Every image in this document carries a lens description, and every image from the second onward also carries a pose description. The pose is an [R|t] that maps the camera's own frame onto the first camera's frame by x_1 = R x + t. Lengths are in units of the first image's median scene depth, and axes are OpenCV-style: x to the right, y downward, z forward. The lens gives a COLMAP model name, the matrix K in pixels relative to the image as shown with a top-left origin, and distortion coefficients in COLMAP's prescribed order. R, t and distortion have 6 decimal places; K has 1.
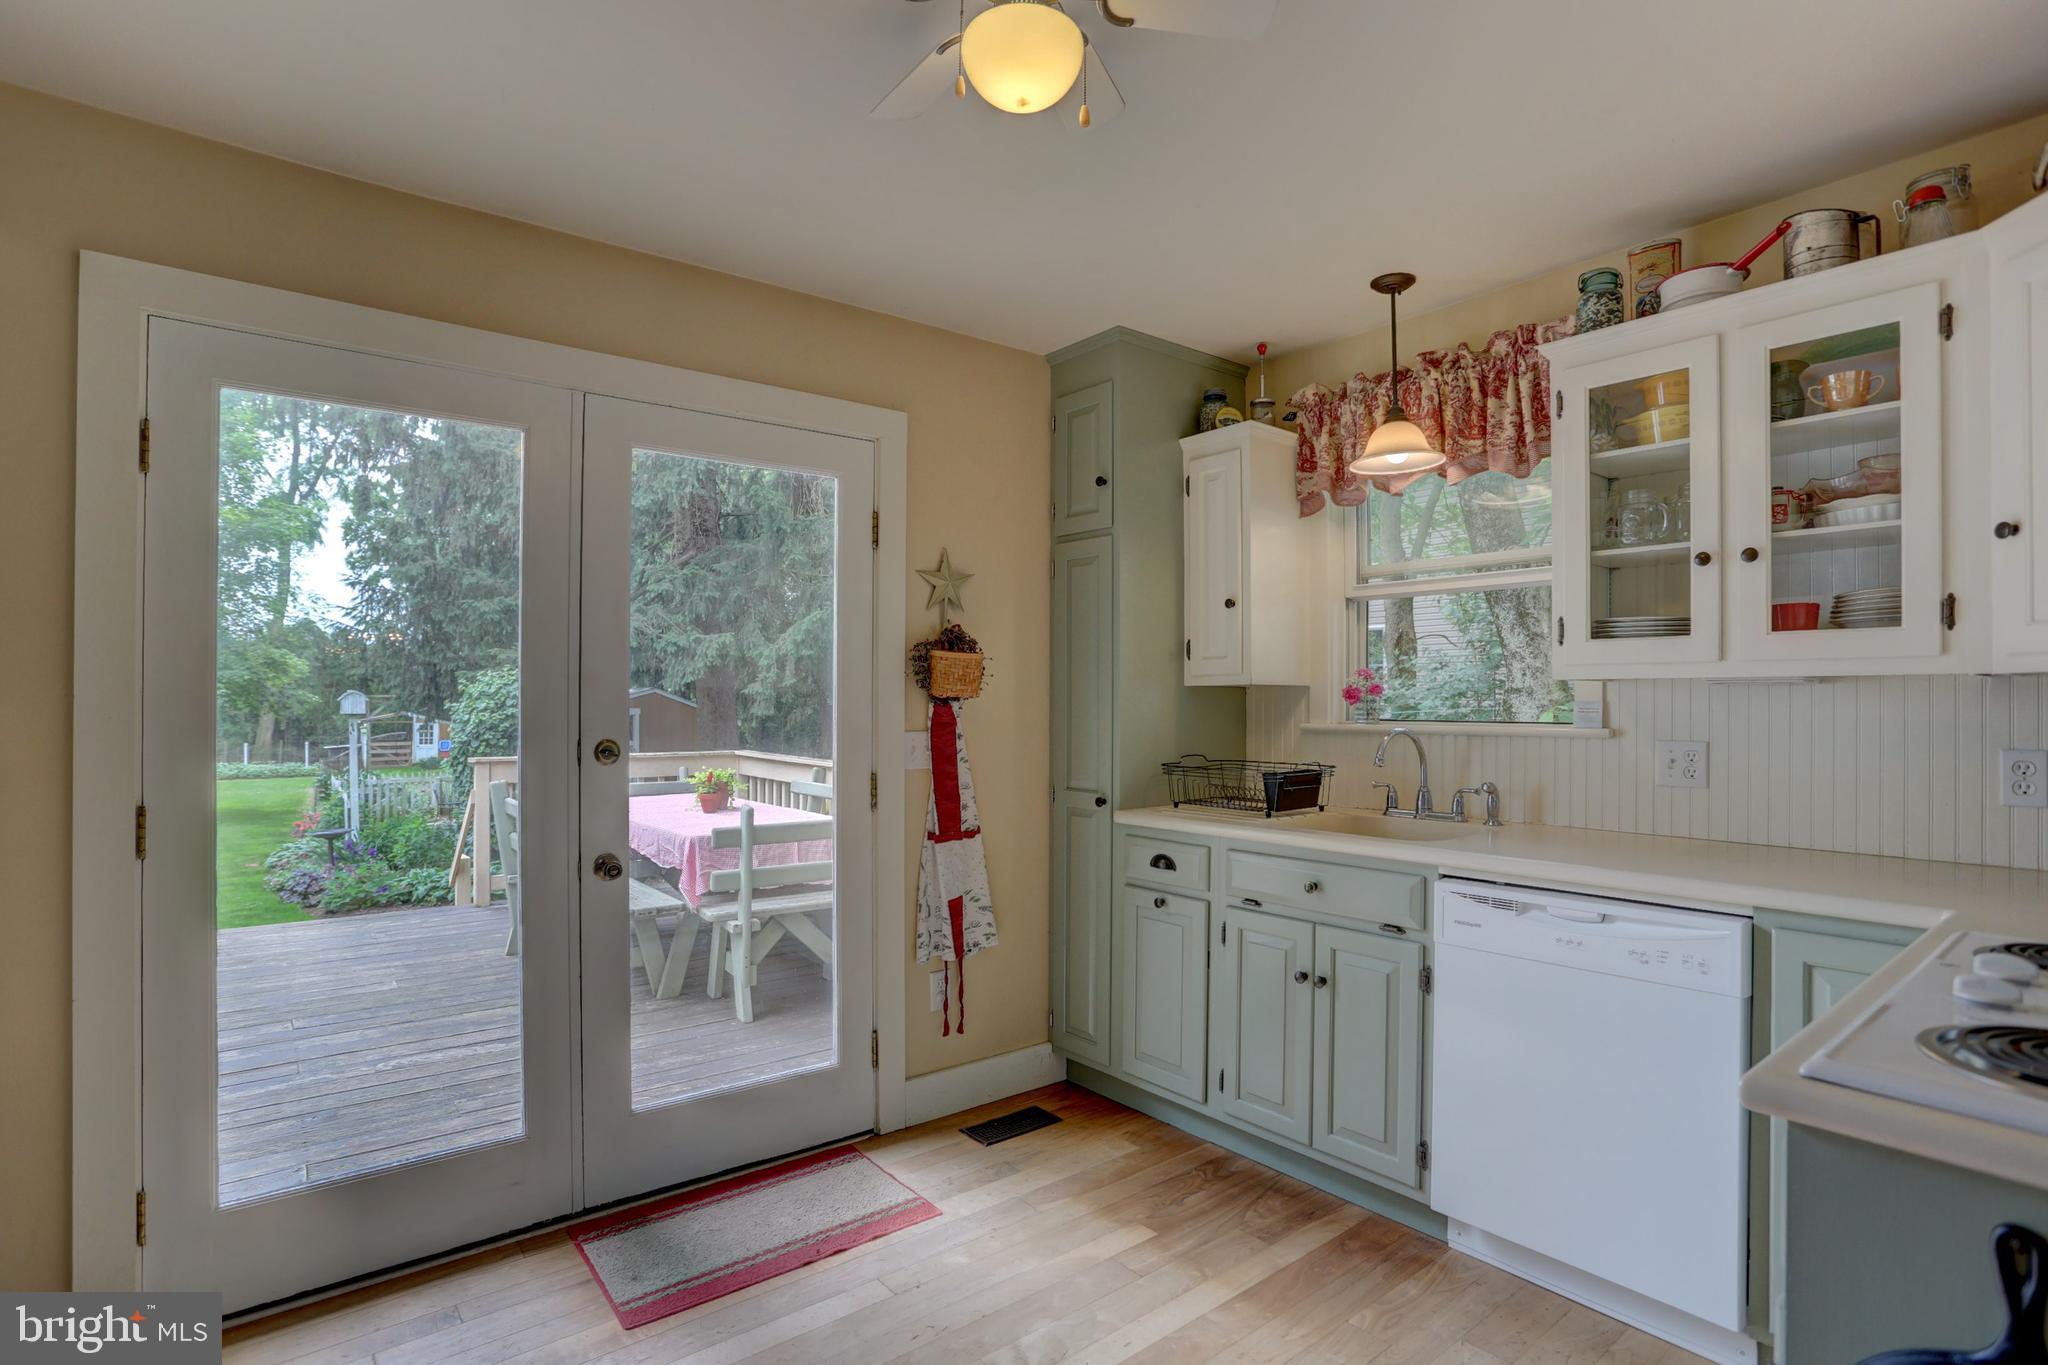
lens RADIAL K [[1042.9, 0, 1026.1], [0, 1042.9, 691.9], [0, 0, 1]] dist [-0.081824, 0.040509]
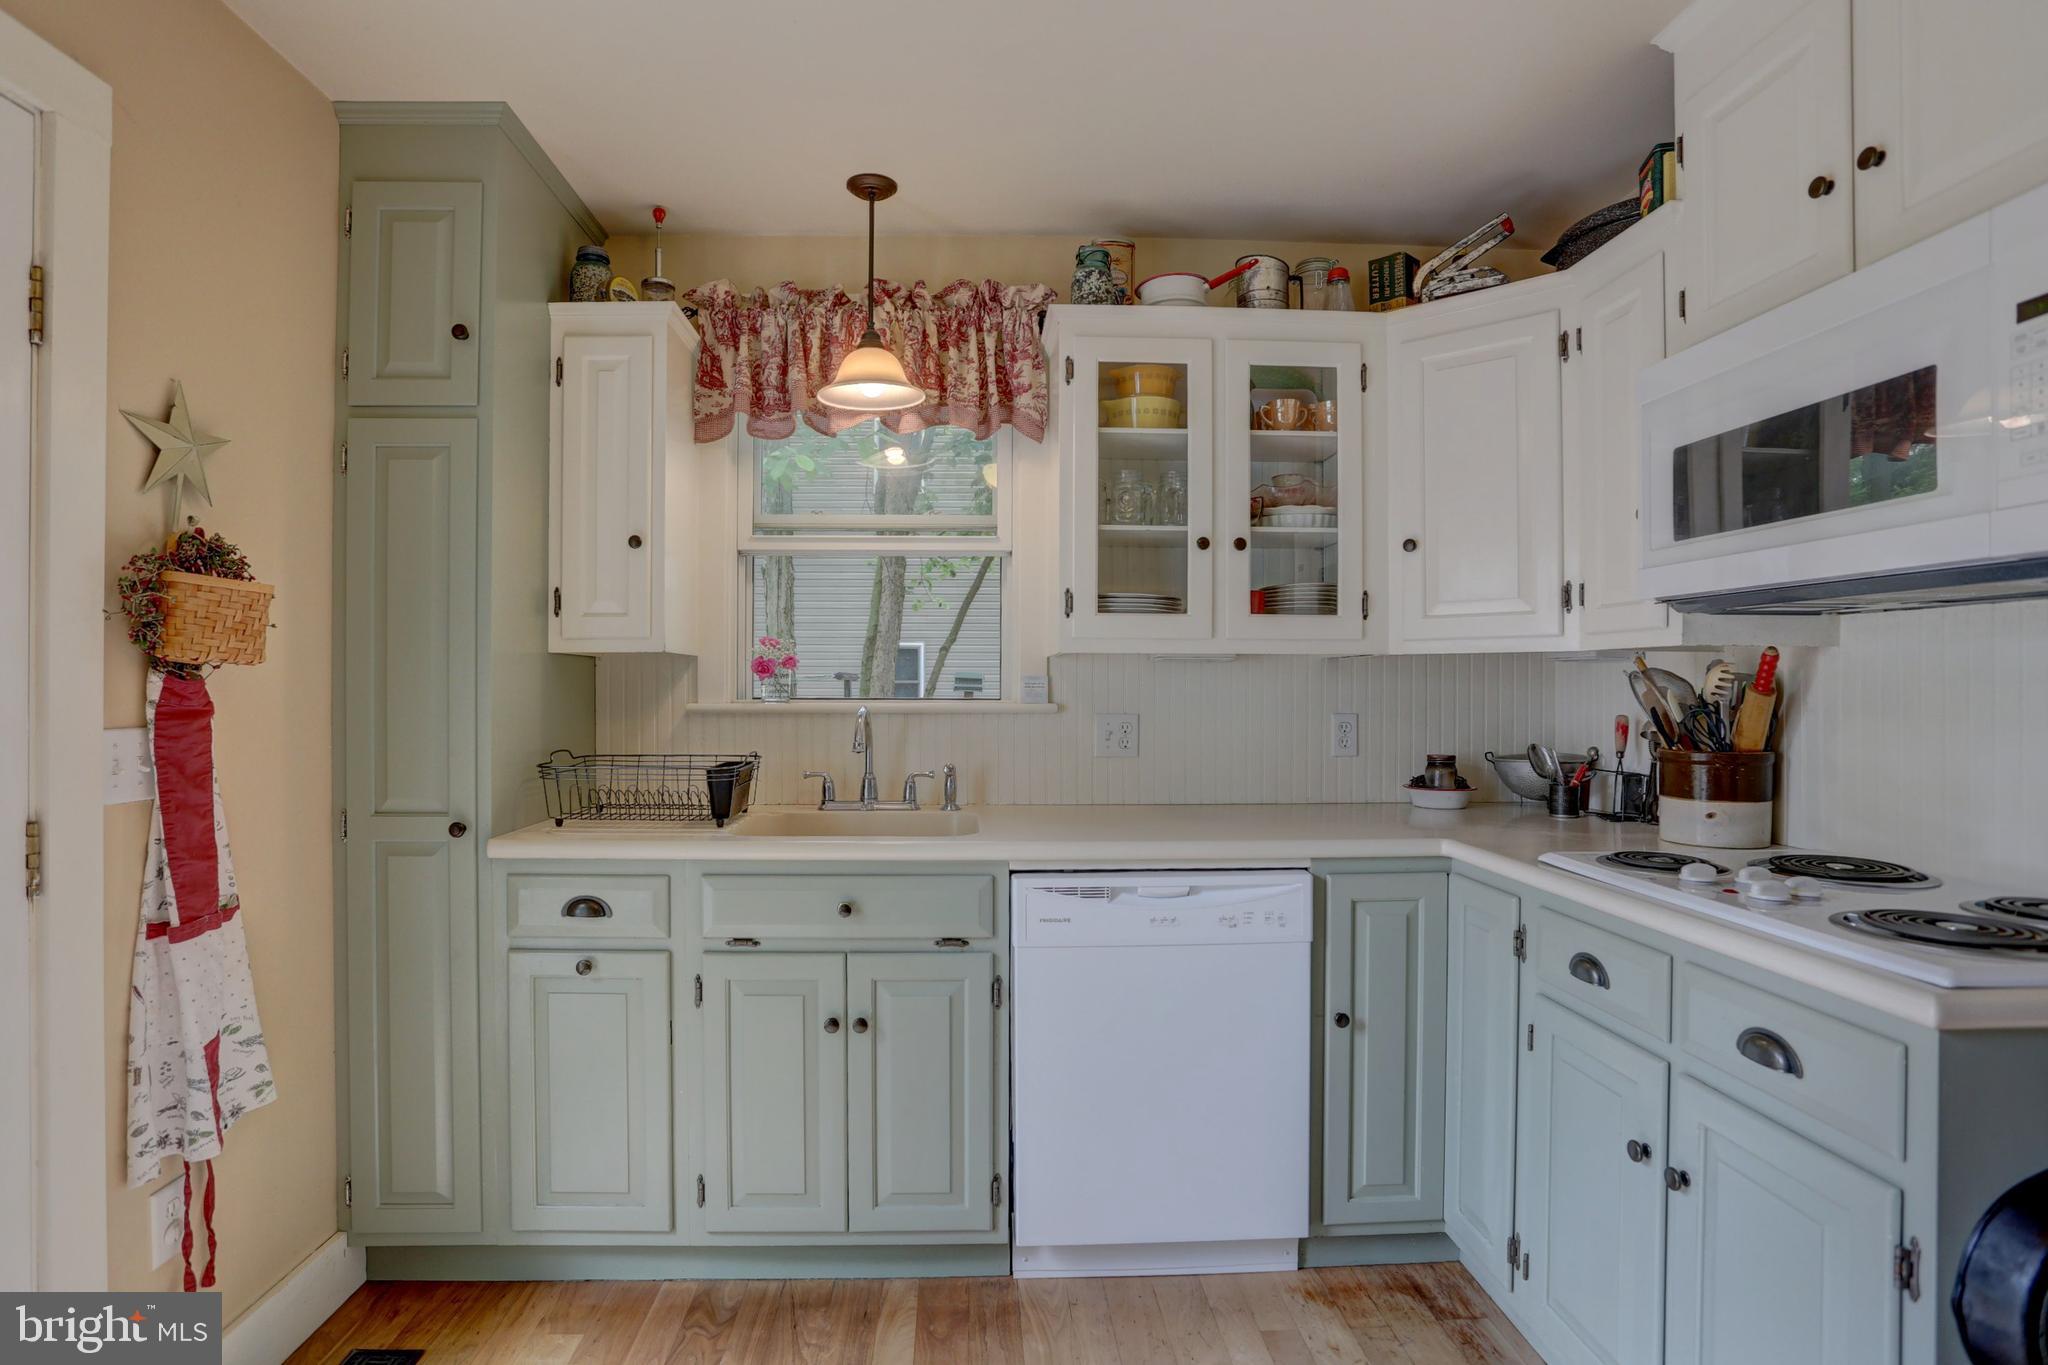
lens RADIAL K [[1044.8, 0, 1032.6], [0, 1044.8, 679.7], [0, 0, 1]] dist [-0.086274, 0.040615]
pose [[0.584809, 0.003141, 0.811165, -0.248533], [-0.008161, 0.999965, 0.002011, 0.009657], [-0.811130, -0.007796, 0.584814, 0.369256]]
